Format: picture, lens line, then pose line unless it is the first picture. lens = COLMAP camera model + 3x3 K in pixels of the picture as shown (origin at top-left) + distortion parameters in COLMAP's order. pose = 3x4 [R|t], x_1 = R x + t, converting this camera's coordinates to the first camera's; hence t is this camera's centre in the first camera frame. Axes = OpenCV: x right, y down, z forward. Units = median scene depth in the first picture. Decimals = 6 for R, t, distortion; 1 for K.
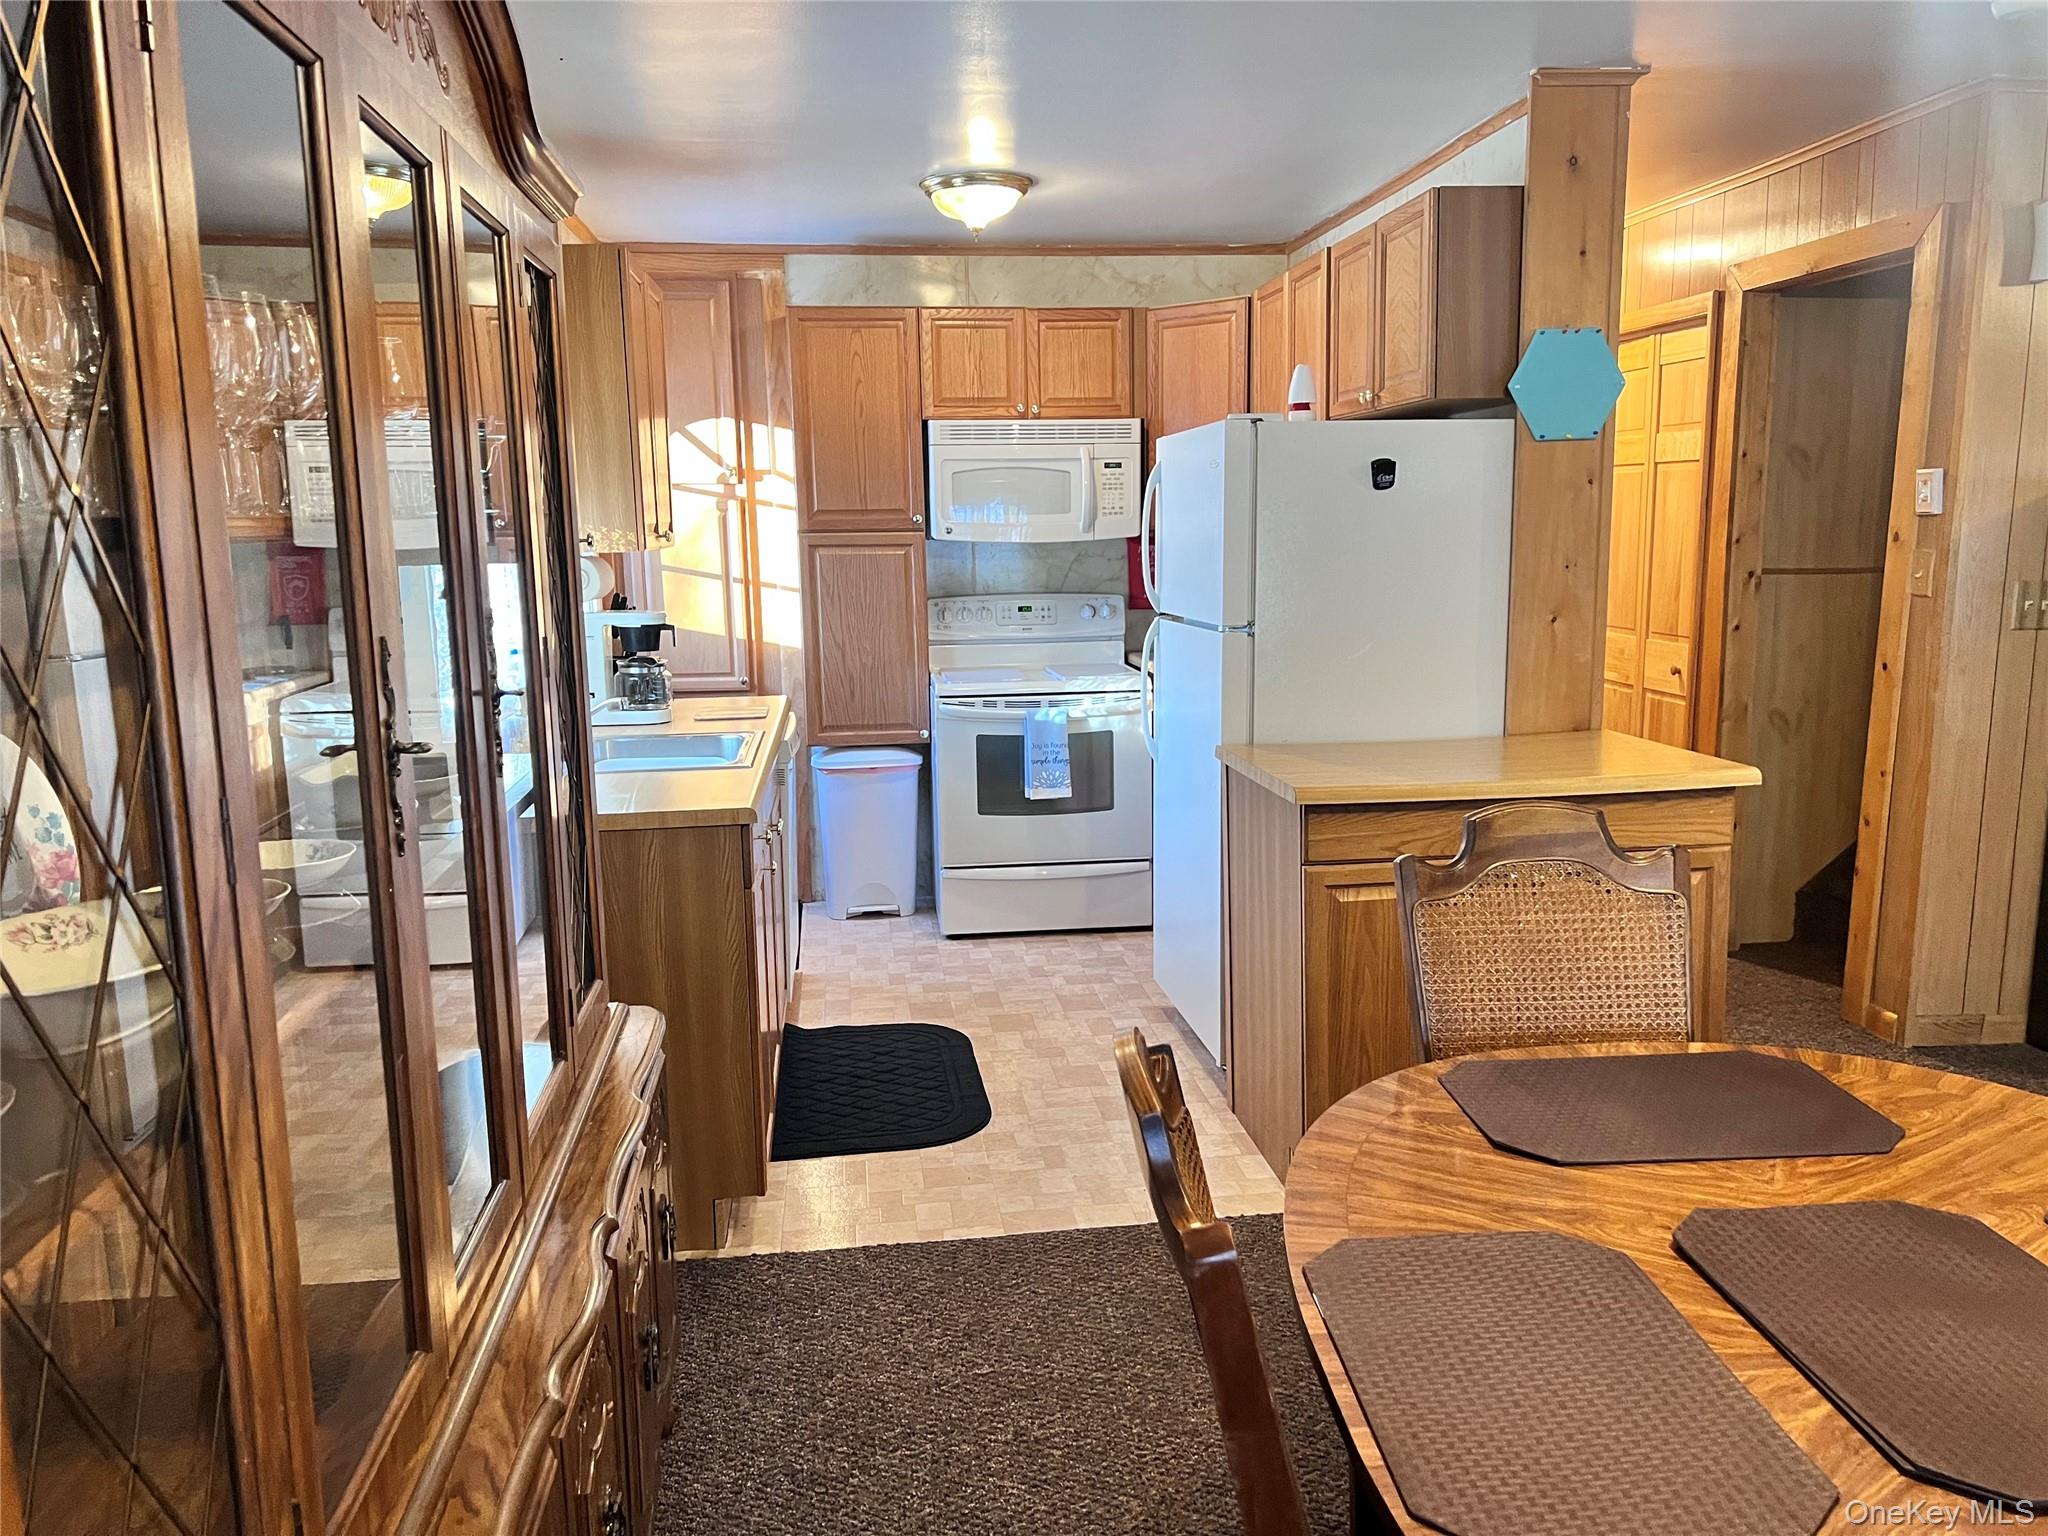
lens RADIAL K [[1539.2, 0, 1024.0], [0, 1539.2, 768.0], [0, 0, 1]] dist [0.048292, -0.060688]
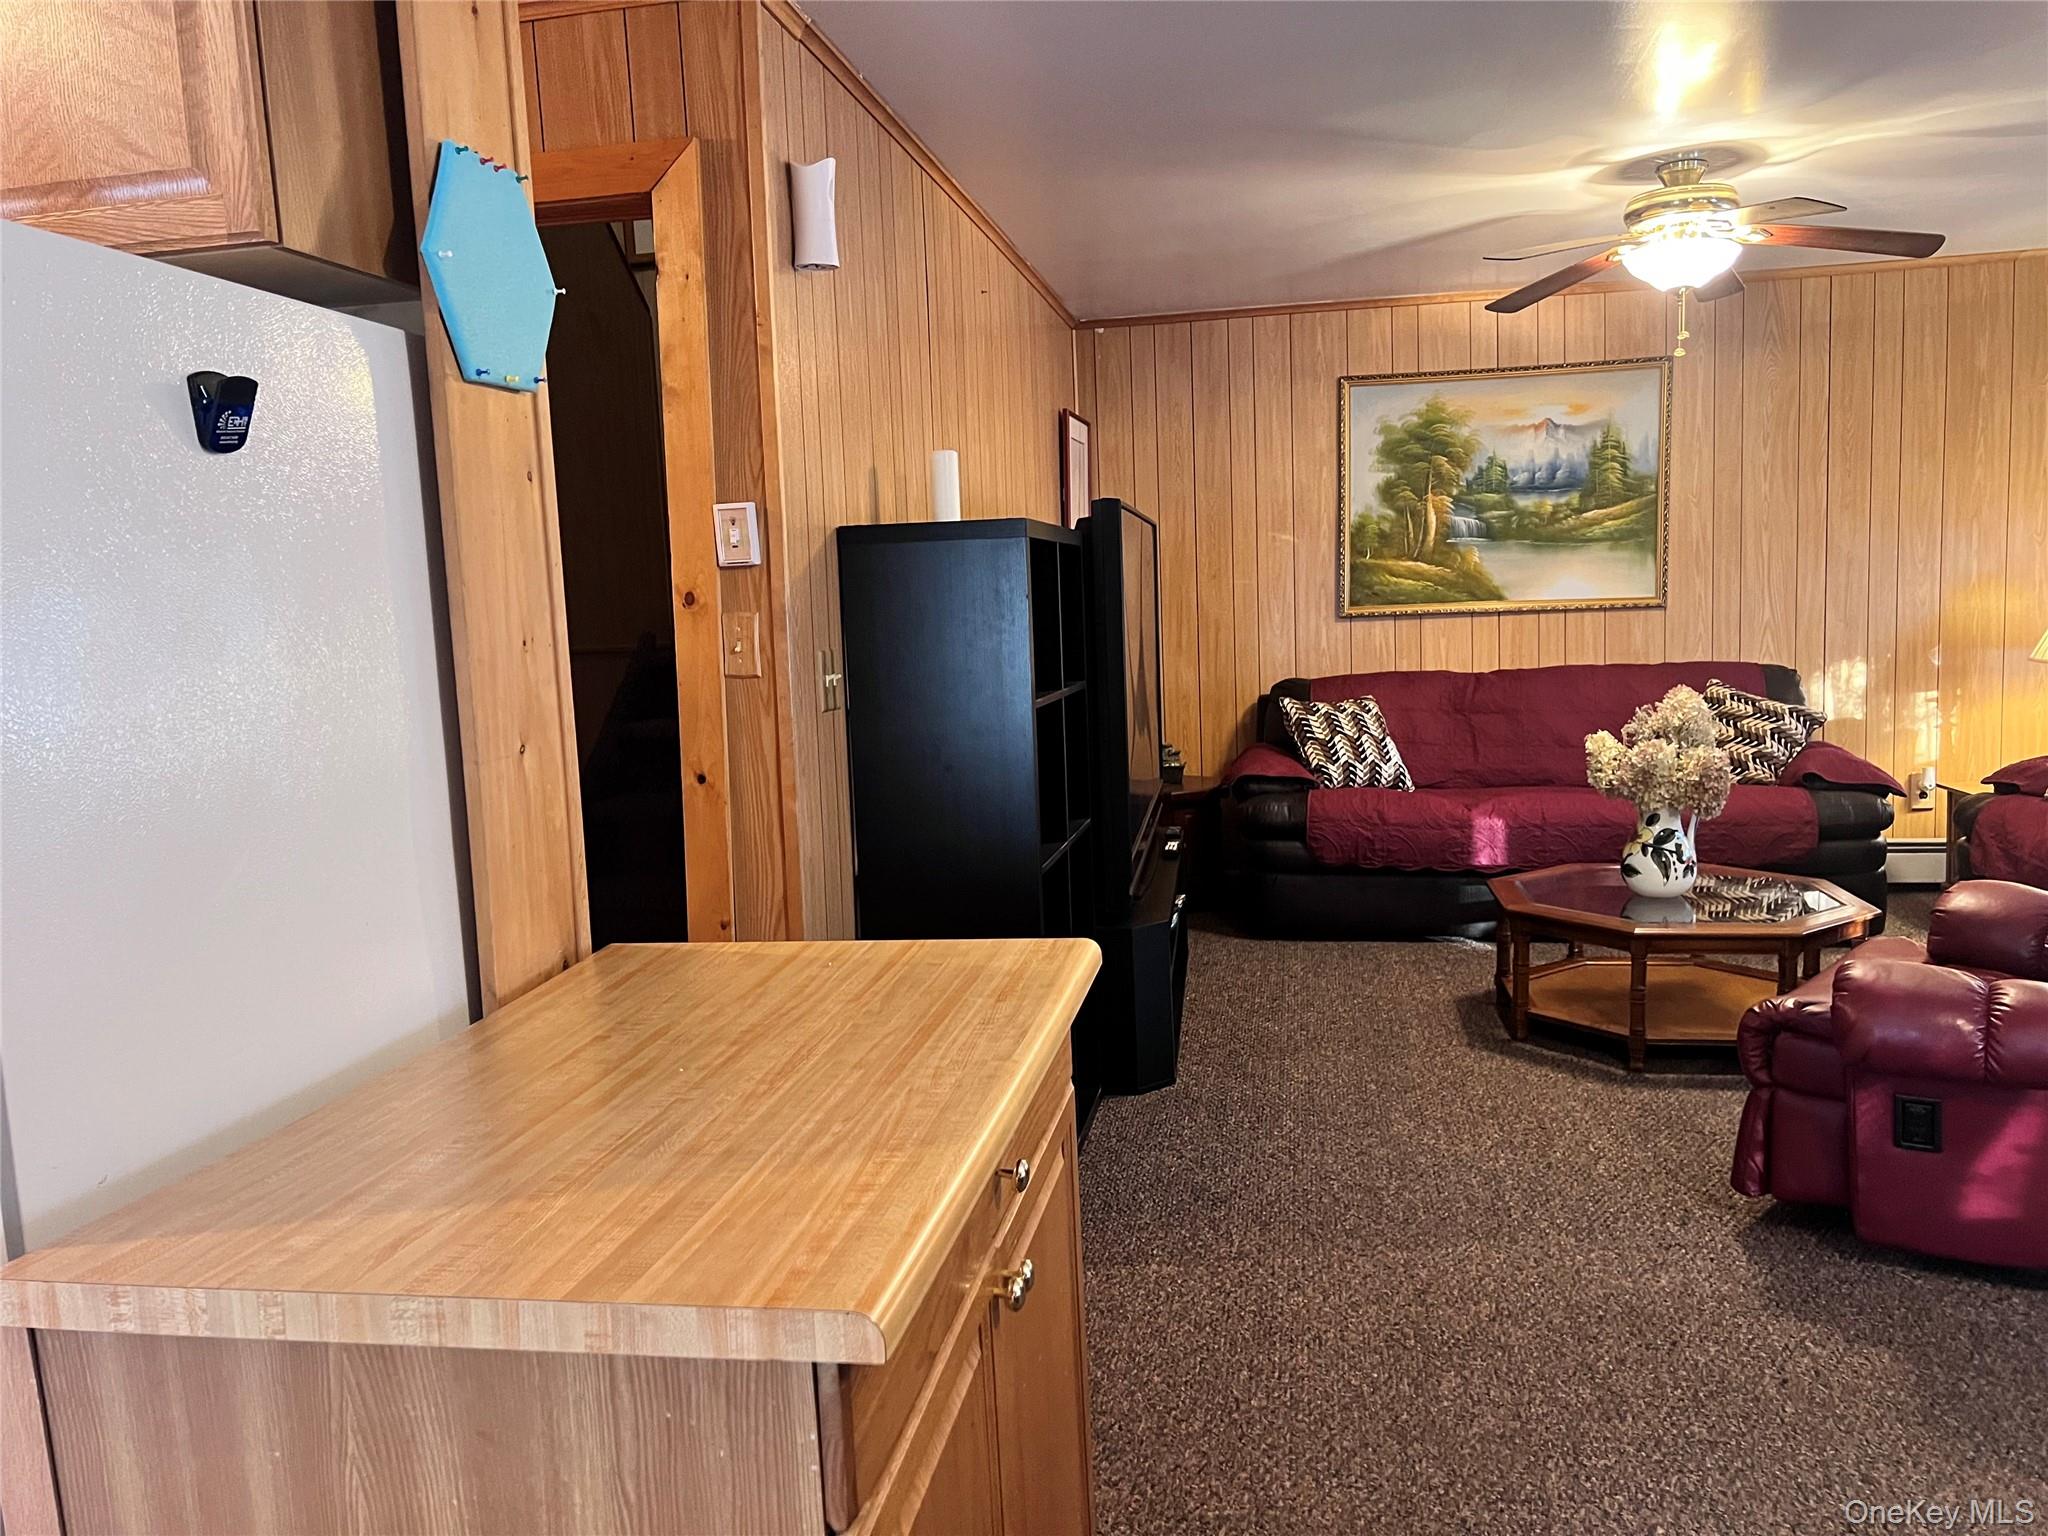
lens RADIAL K [[1539.2, 0, 1024.0], [0, 1539.2, 768.0], [0, 0, 1]] dist [0.048292, -0.060688]
pose [[0.309997, -0.104495, 0.944978, -0.077753], [0.178287, 0.982698, 0.050180, -0.090832], [-0.933871, 0.152922, 0.323263, 0.724879]]
